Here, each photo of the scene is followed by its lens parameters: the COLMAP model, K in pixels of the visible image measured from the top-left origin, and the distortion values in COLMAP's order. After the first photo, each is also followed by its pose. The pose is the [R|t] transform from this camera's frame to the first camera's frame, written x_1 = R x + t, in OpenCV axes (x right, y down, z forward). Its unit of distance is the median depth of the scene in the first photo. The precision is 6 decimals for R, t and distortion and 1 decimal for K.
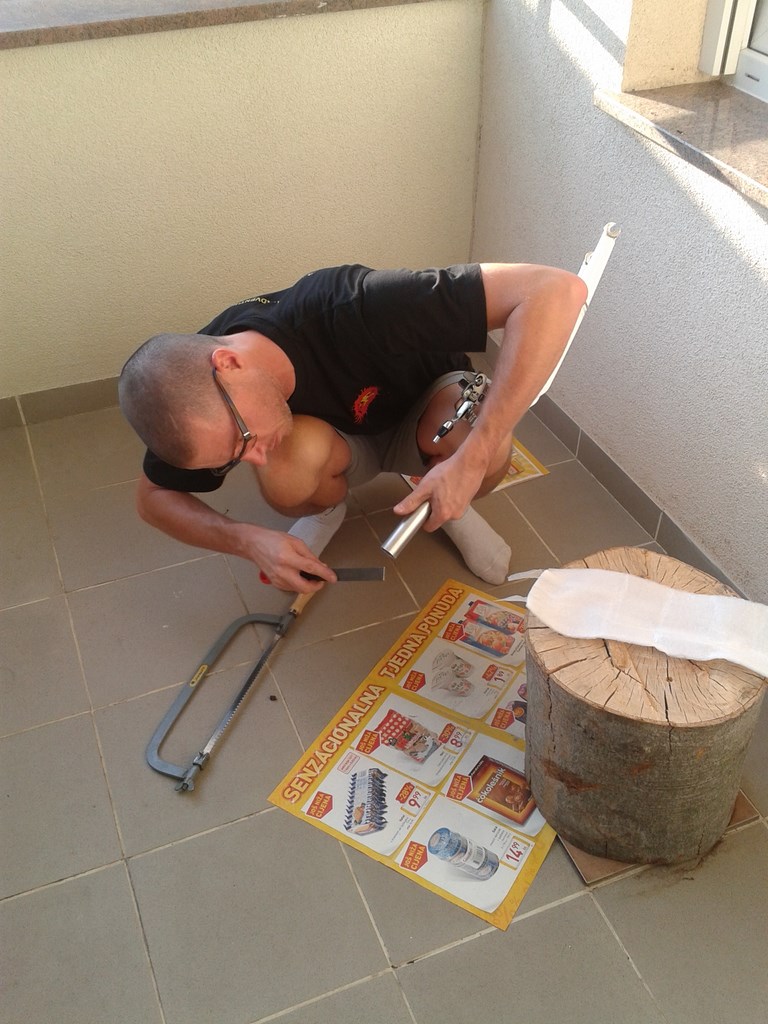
lens RADIAL K [[997.6, 0, 384.0], [0, 997.6, 512.0], [0, 0, 1]] dist [0.111431, -0.311907]
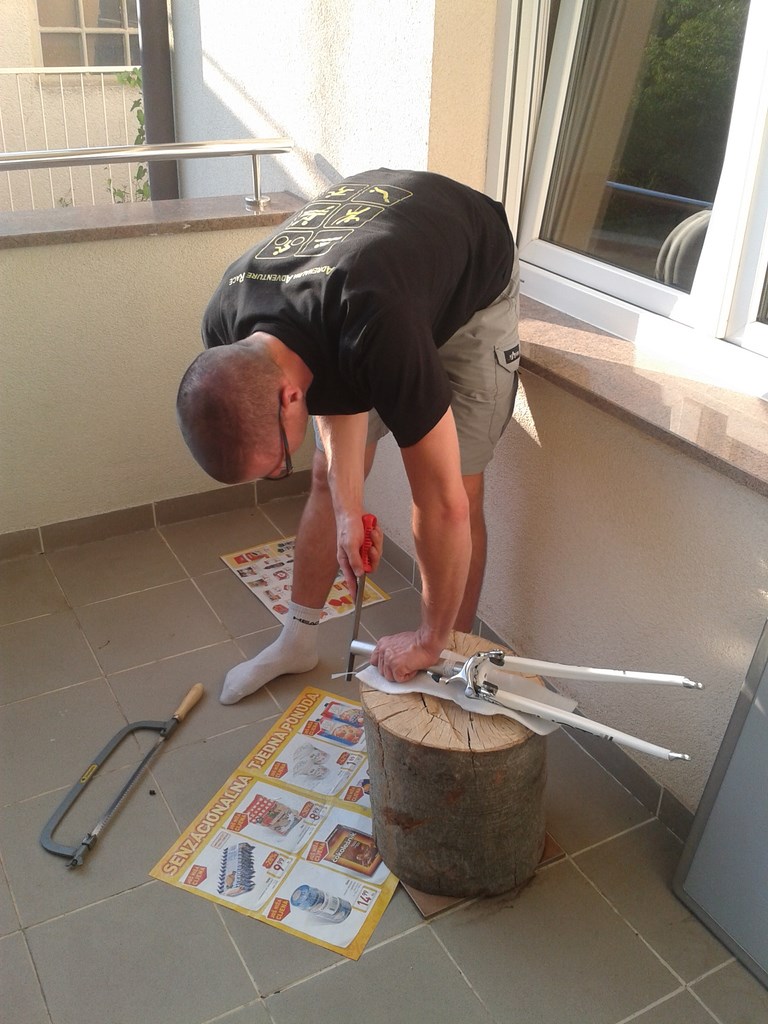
lens RADIAL K [[997.6, 0, 384.0], [0, 997.6, 512.0], [0, 0, 1]] dist [0.111431, -0.311907]
pose [[0.991810, -0.027392, 0.124753, 0.016969], [0.050496, 0.981251, -0.185999, 0.109017], [-0.117319, 0.190775, 0.974598, -0.220300]]
